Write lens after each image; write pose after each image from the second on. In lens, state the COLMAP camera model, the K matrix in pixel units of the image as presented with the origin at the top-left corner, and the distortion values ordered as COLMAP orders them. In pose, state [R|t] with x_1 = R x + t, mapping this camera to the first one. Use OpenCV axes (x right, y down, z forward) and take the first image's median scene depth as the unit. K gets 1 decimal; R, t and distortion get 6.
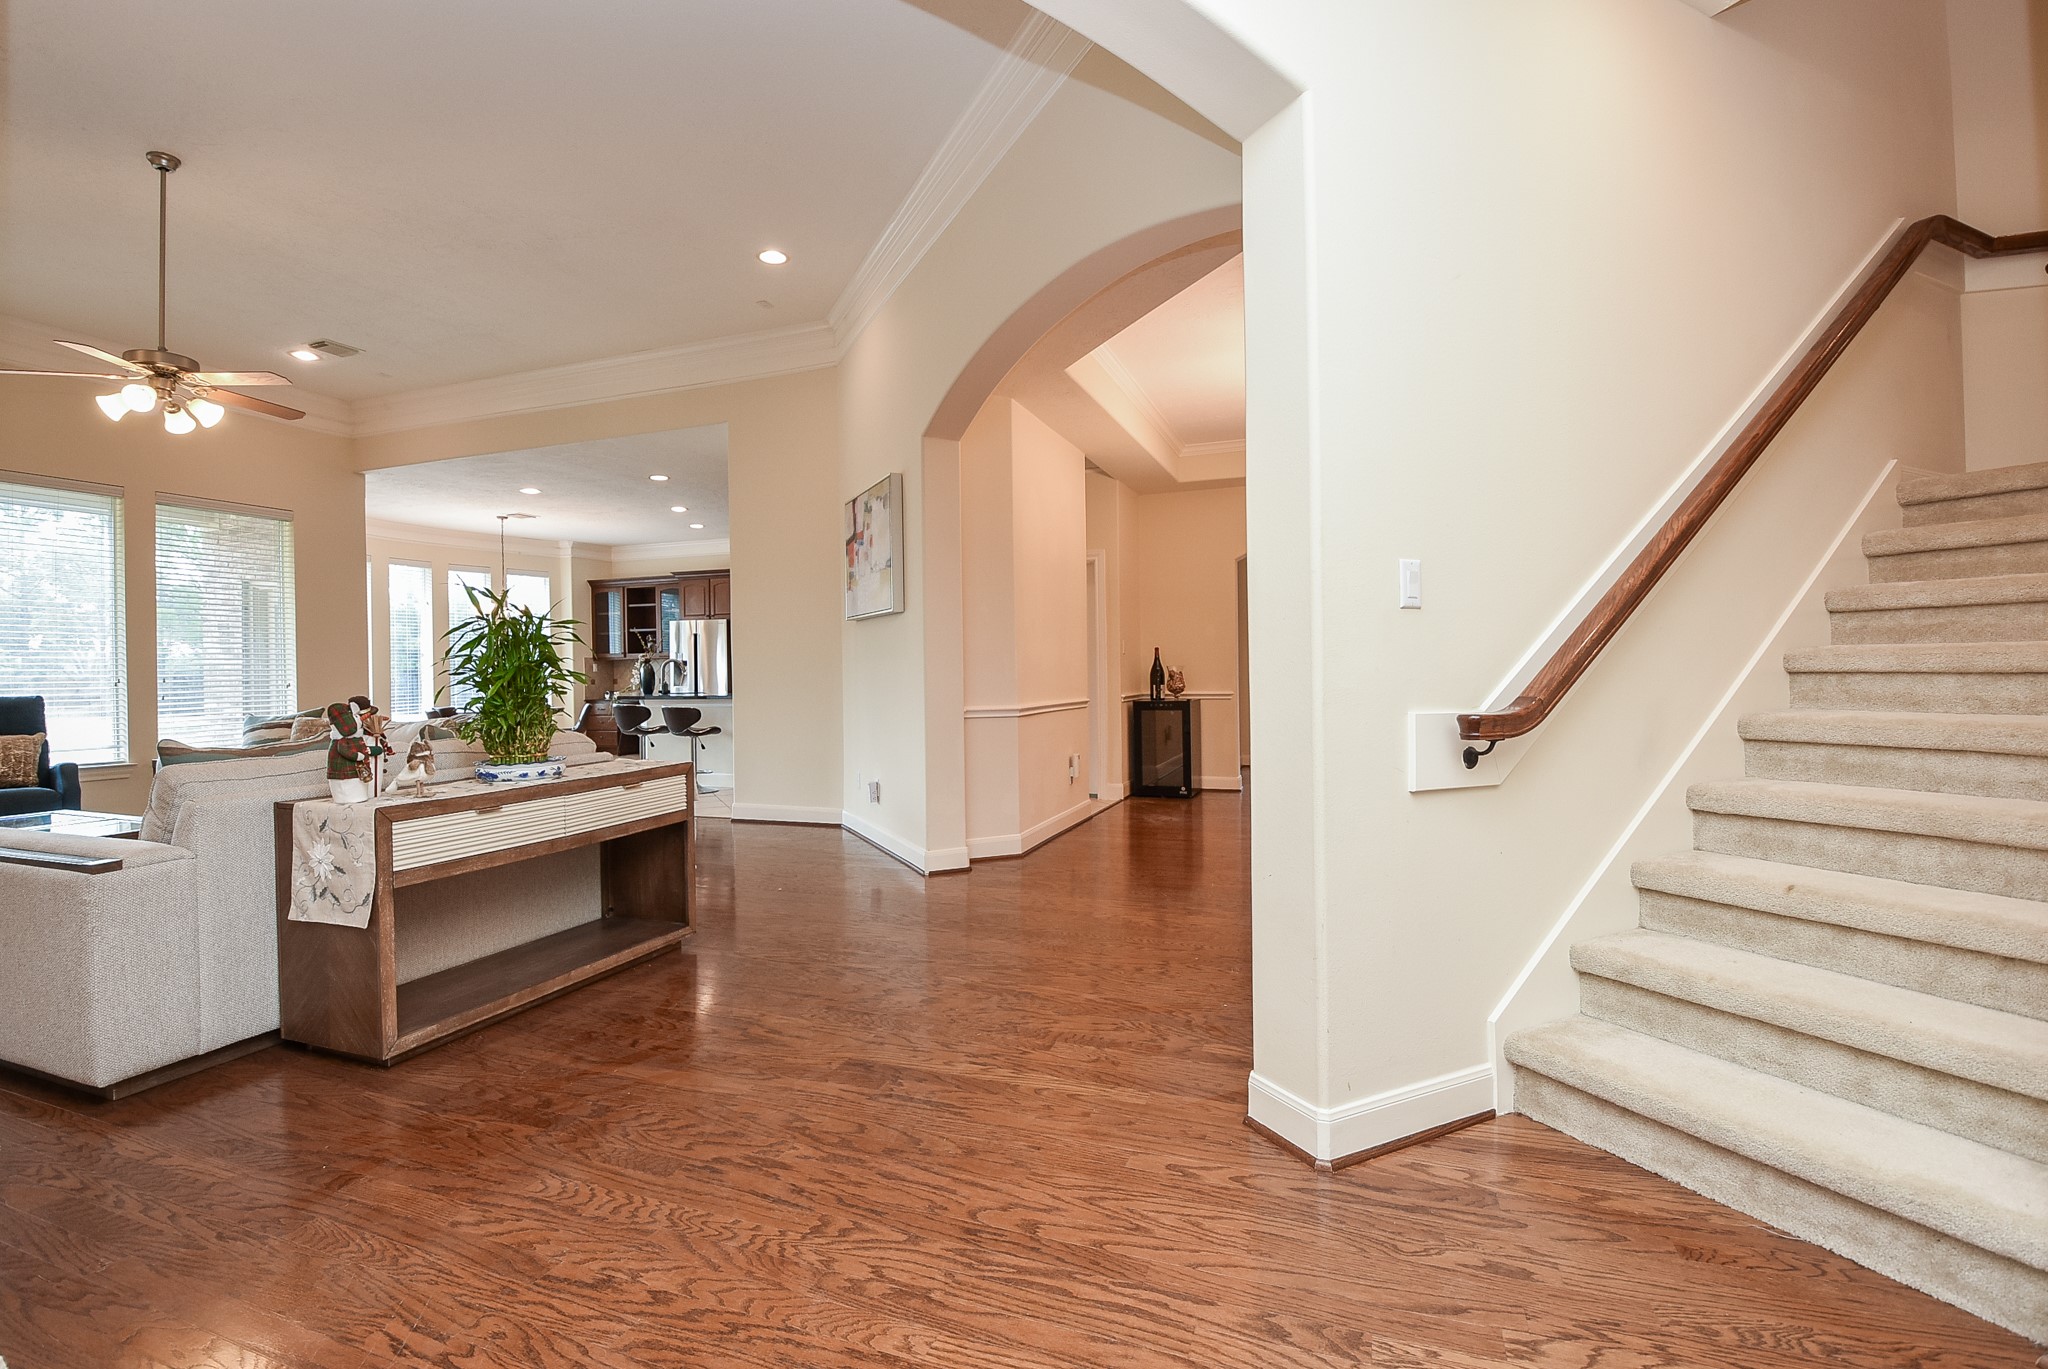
lens RADIAL K [[930.1, 0, 1008.1], [0, 930.1, 674.5], [0, 0, 1]] dist [-0.015821, -0.006047]
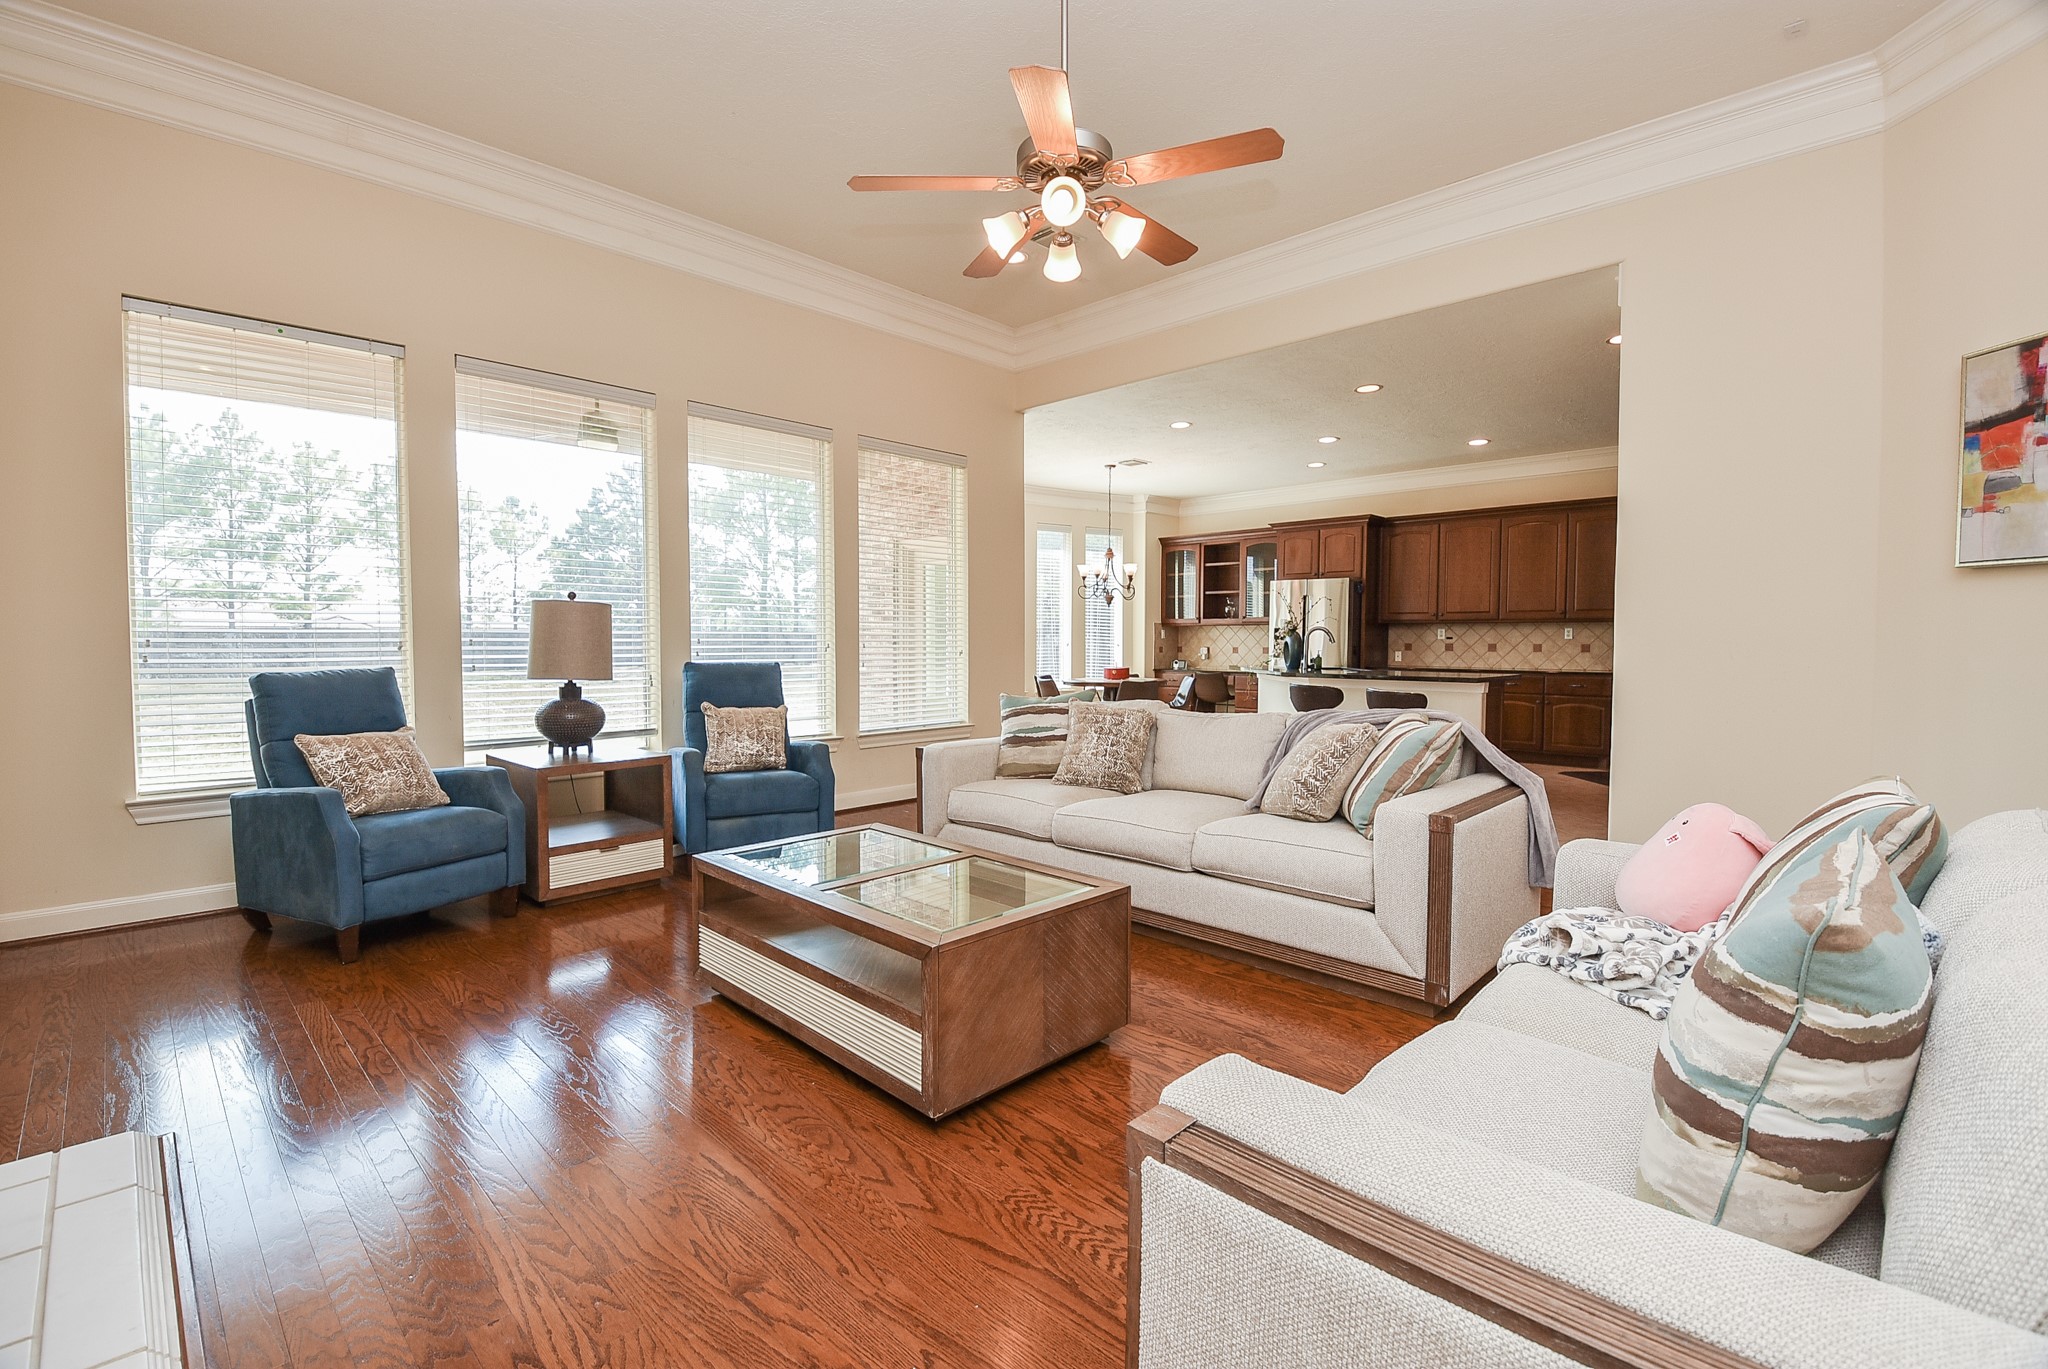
lens RADIAL K [[903.2, 0, 1008.8], [0, 903.2, 682.0], [0, 0, 1]] dist [-0.001498, -0.000431]
pose [[0.909659, 0.038066, -0.413609, -0.239685], [-0.018261, 0.998494, 0.051733, -0.003758], [0.414955, -0.039507, 0.908984, 0.138965]]
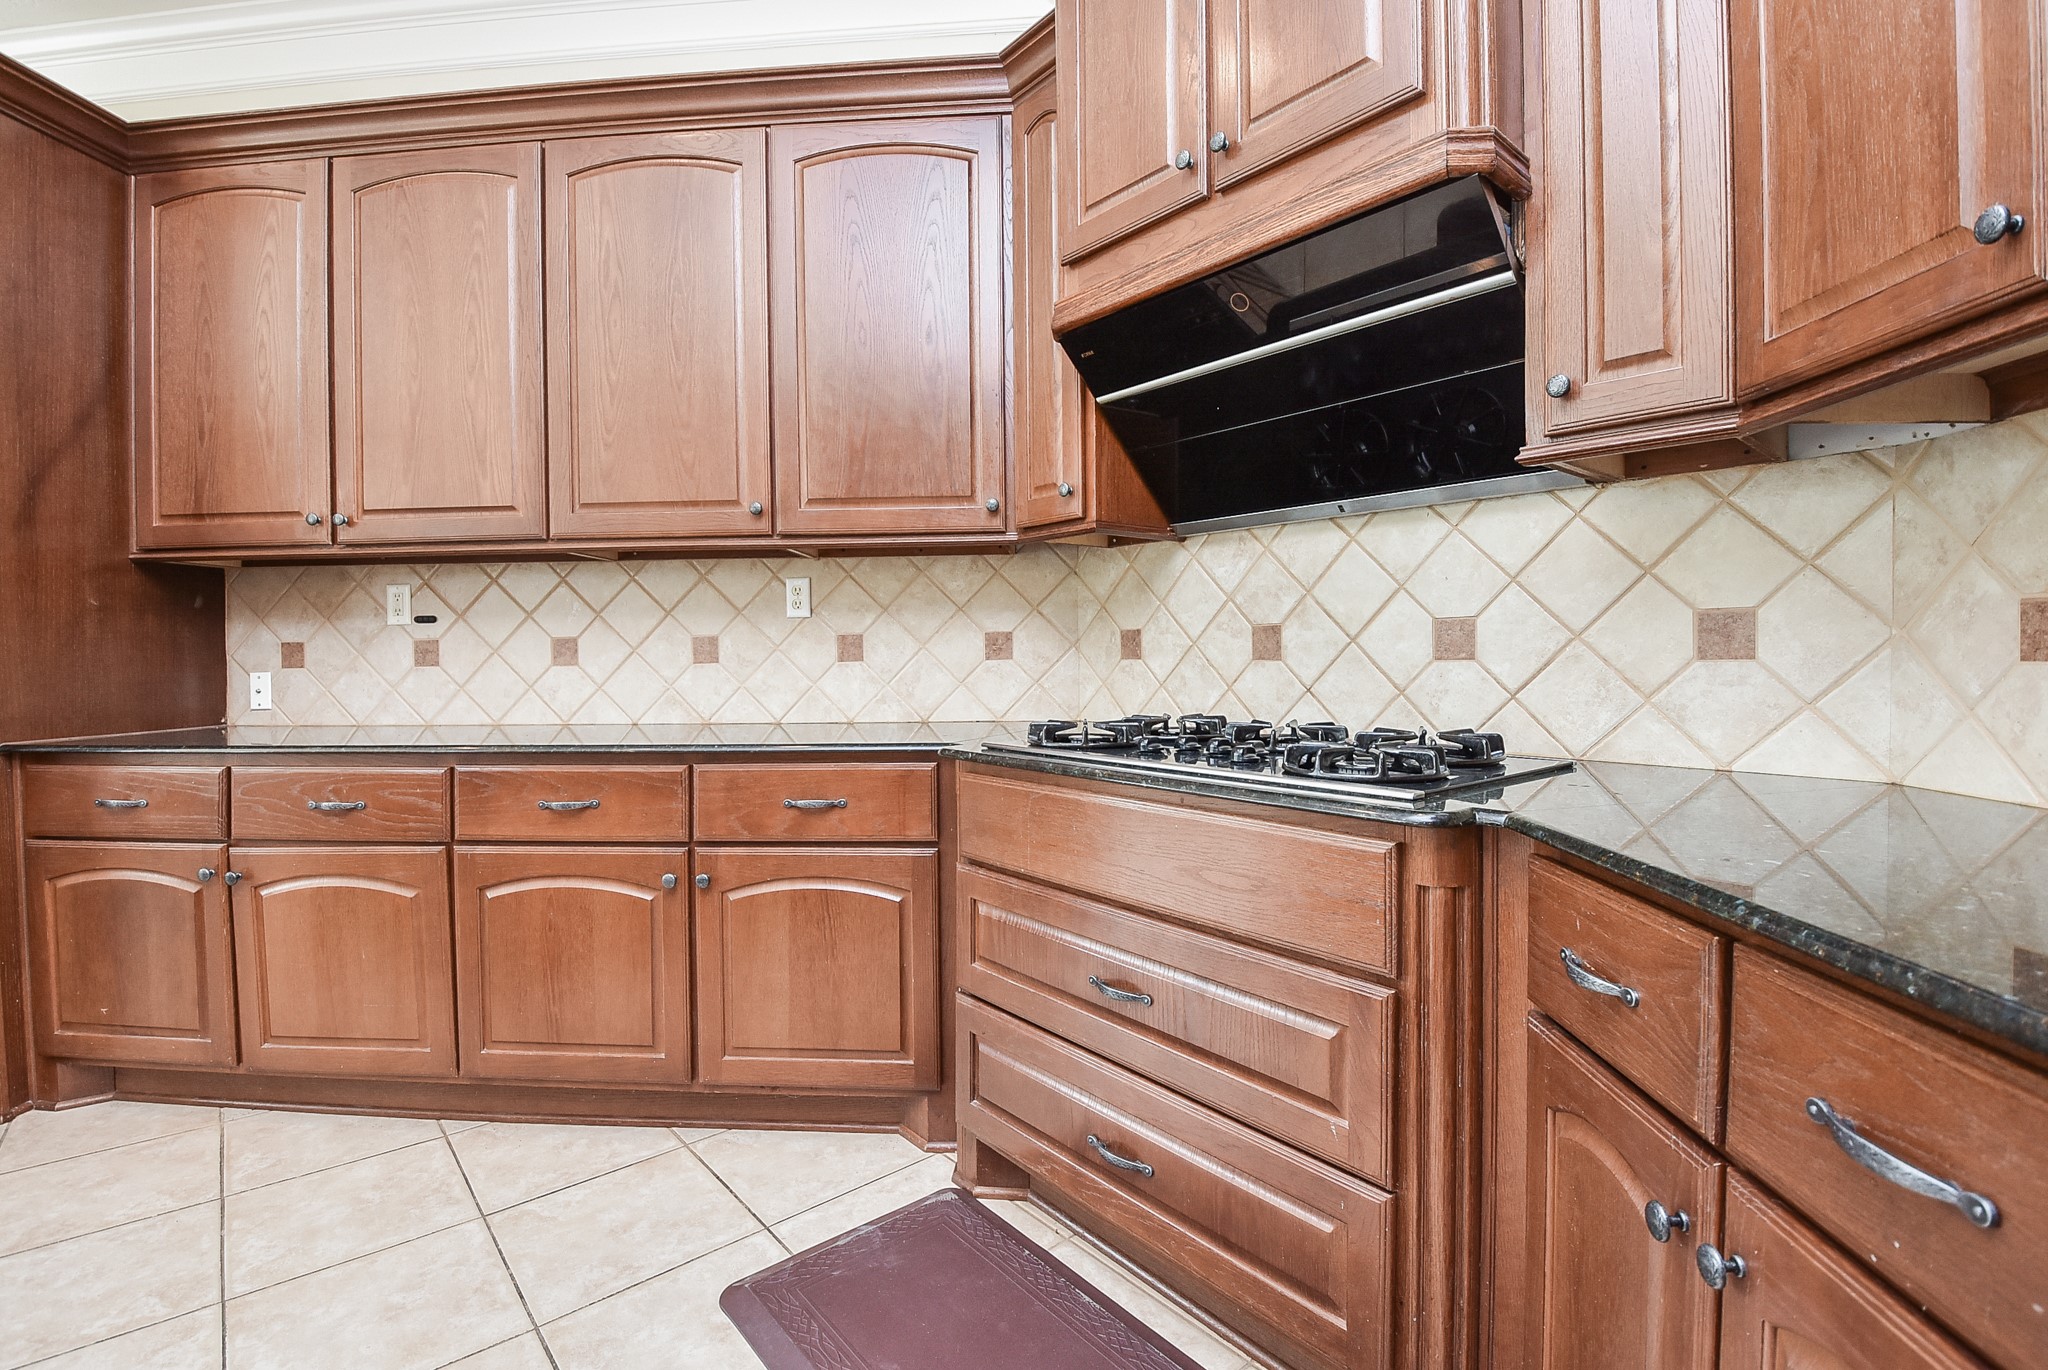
lens RADIAL K [[930.1, 0, 1008.1], [0, 930.1, 675.0], [0, 0, 1]] dist [-0.015821, -0.006047]
pose [[0.965538, 0.004400, 0.260223, -0.138425], [-0.010465, 0.999705, 0.021925, -0.001101], [-0.260050, -0.023893, 0.965300, 0.779615]]
